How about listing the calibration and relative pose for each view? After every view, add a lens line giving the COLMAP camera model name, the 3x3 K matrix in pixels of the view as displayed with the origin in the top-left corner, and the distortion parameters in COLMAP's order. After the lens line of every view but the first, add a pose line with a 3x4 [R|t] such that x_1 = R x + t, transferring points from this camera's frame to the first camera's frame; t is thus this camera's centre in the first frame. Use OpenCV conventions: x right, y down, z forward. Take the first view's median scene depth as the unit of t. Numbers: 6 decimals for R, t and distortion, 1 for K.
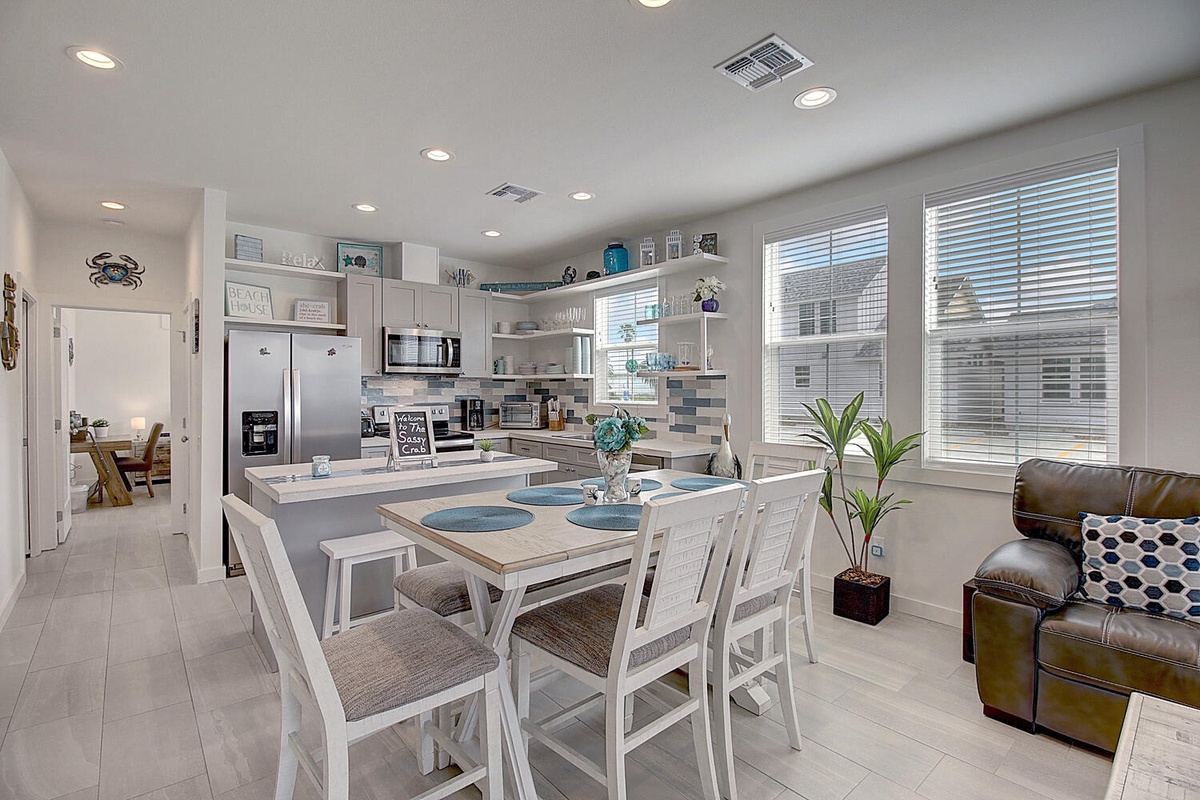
lens RADIAL K [[557.8, 0, 602.2], [0, 557.8, 393.6], [0, 0, 1]] dist [-0.000198, 0.000013]
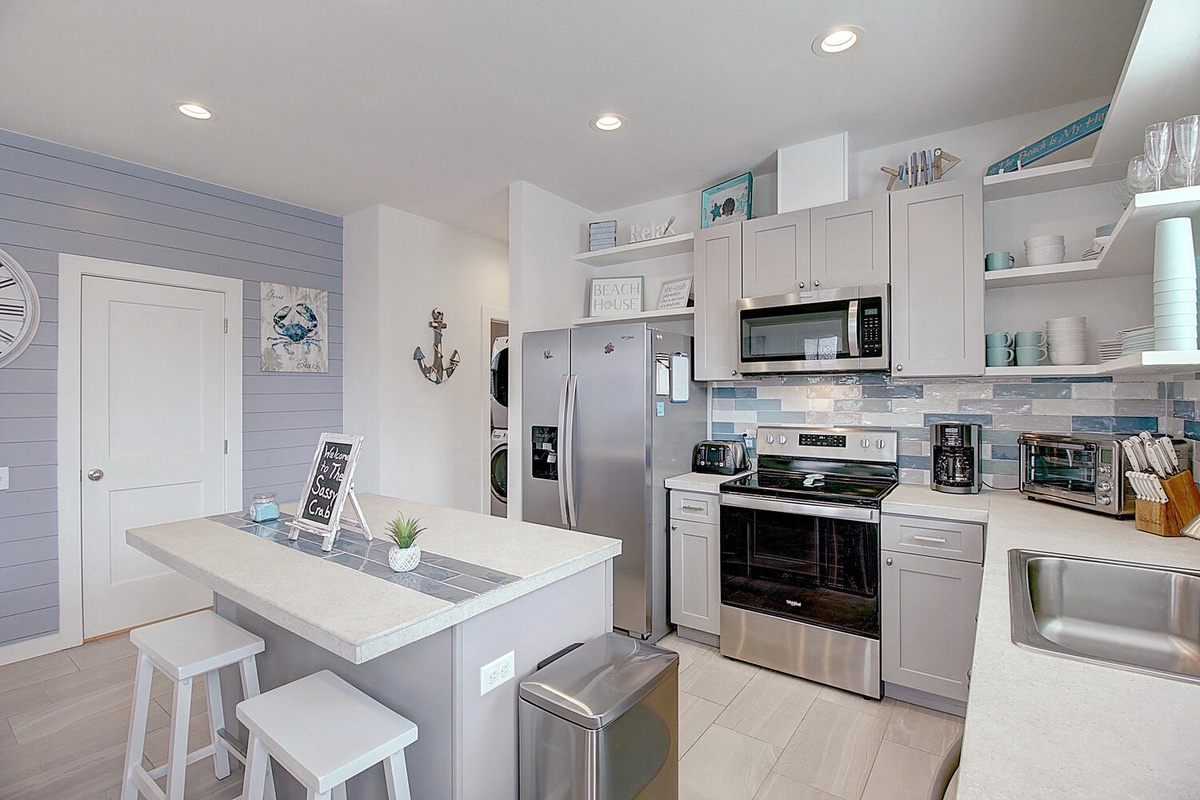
lens RADIAL K [[557.8, 0, 602.2], [0, 557.8, 393.6], [0, 0, 1]] dist [-0.000198, 0.000013]
pose [[0.207345, -0.001062, -0.978267, 0.168513], [-0.007077, 0.999972, -0.002586, -0.011441], [0.978242, 0.007459, 0.207331, 0.663782]]
